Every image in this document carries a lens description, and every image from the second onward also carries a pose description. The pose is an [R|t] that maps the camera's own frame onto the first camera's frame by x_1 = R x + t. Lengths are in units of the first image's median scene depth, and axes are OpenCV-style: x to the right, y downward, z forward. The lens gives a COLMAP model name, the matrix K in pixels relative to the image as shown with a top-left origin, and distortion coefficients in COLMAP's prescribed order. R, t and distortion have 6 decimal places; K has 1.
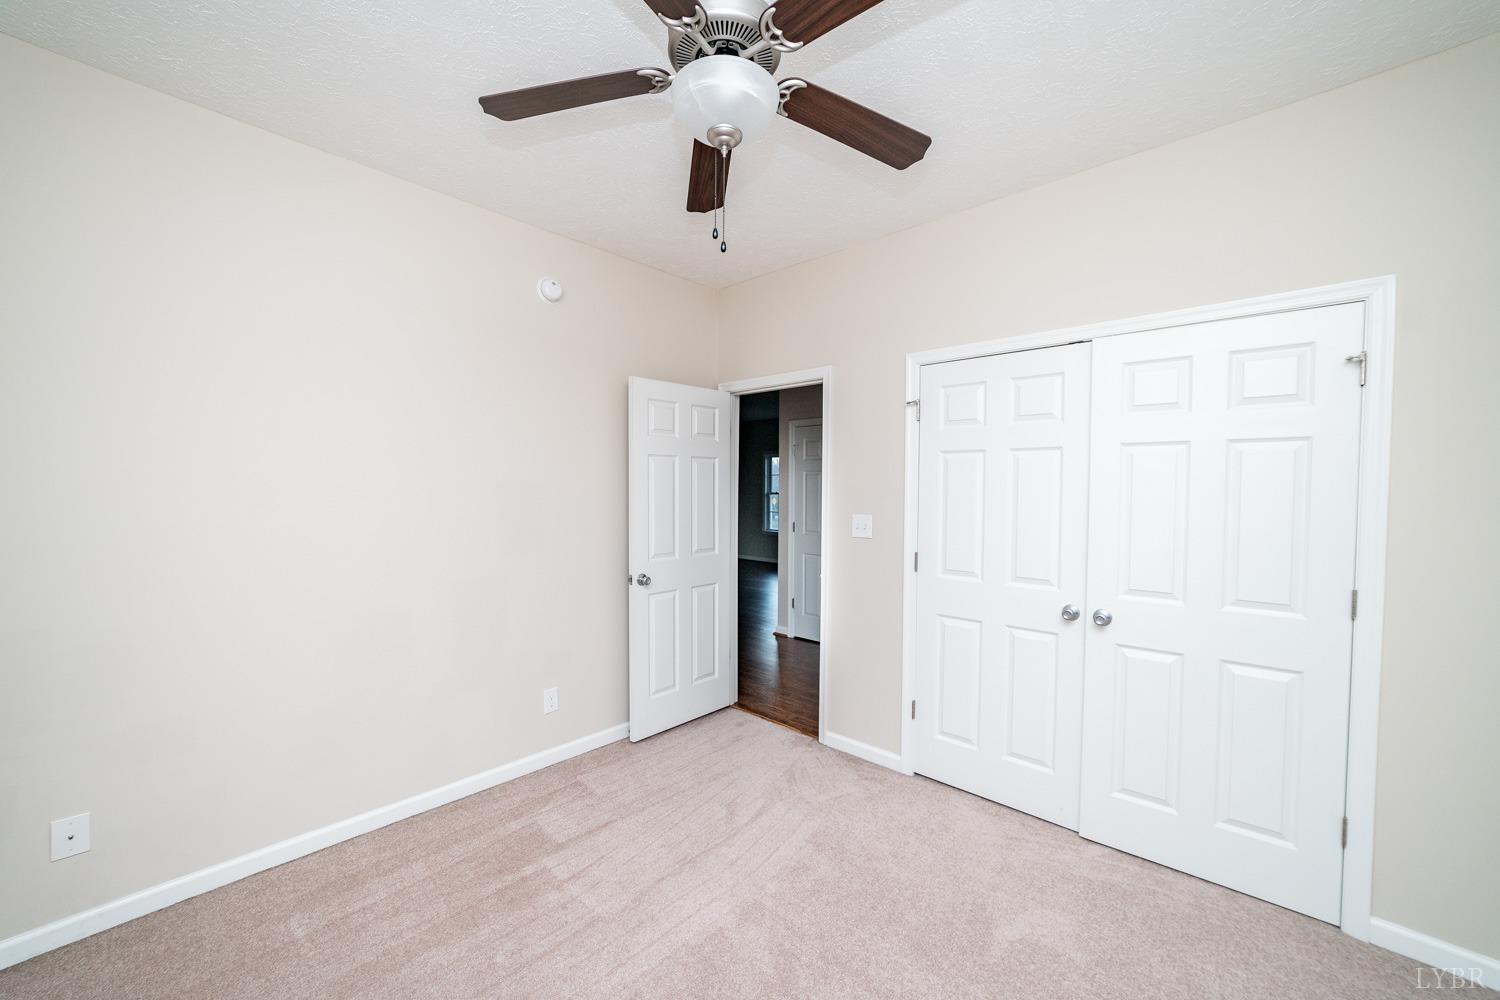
lens RADIAL K [[587.0, 0, 748.4], [0, 587.0, 510.1], [0, 0, 1]] dist [0.000292, -0.012609]
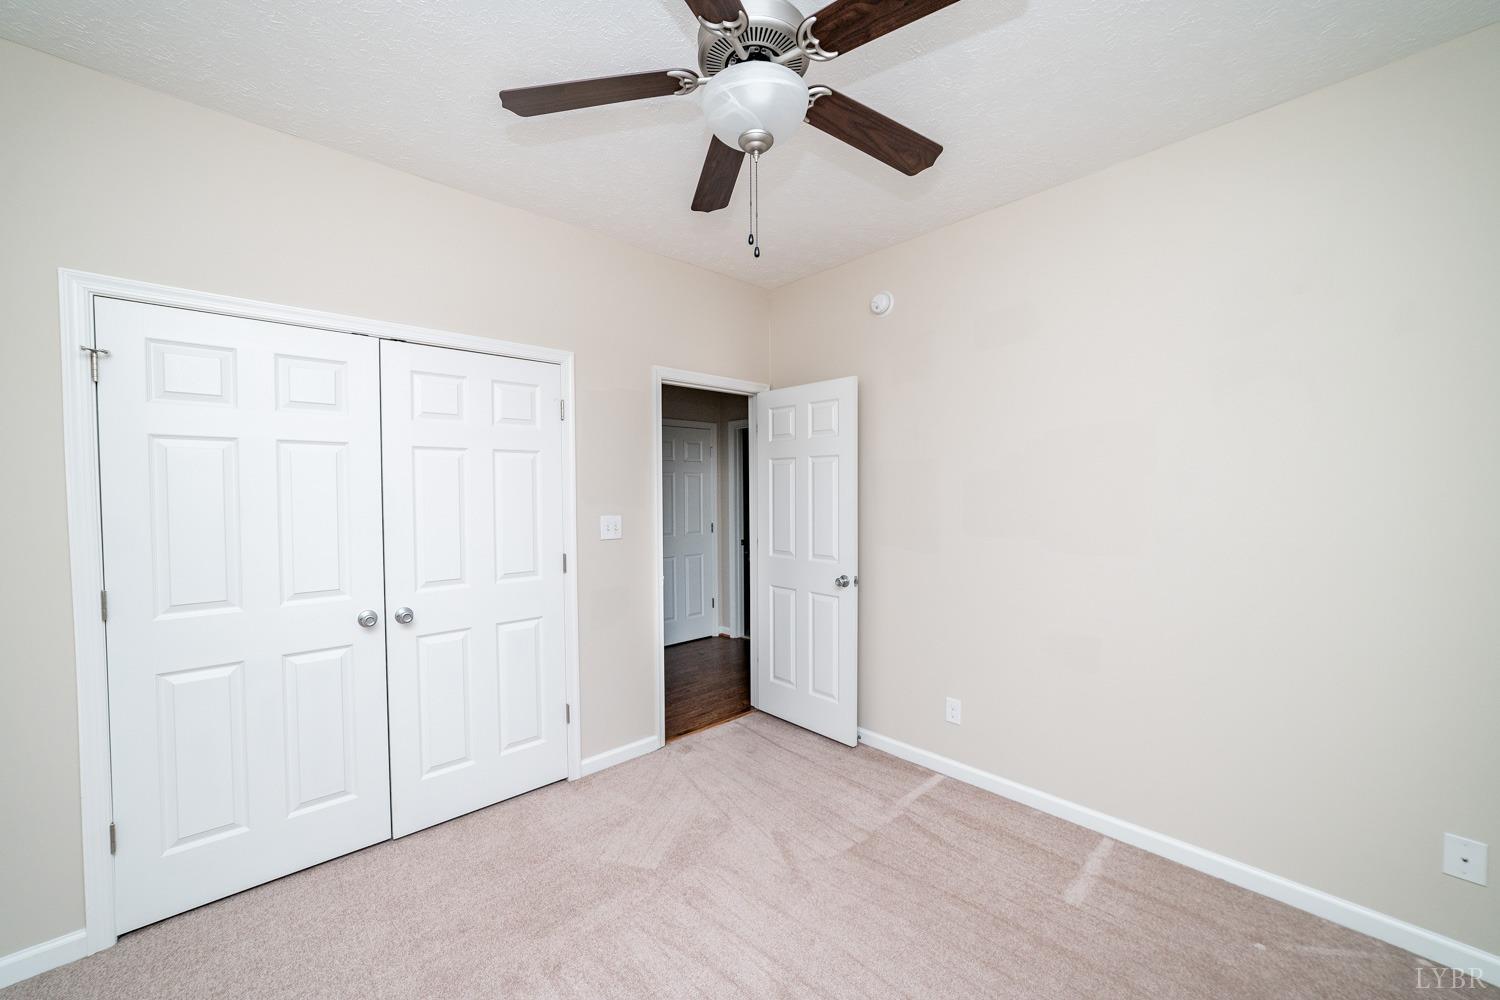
lens RADIAL K [[576.7, 0, 747.1], [0, 576.7, 506.0], [0, 0, 1]] dist [-0.024240, 0.008369]
pose [[0.067379, -0.034749, 0.997122, -0.348191], [0.038882, 0.998726, 0.032178, -0.014347], [-0.996970, 0.036602, 0.068644, 0.334339]]
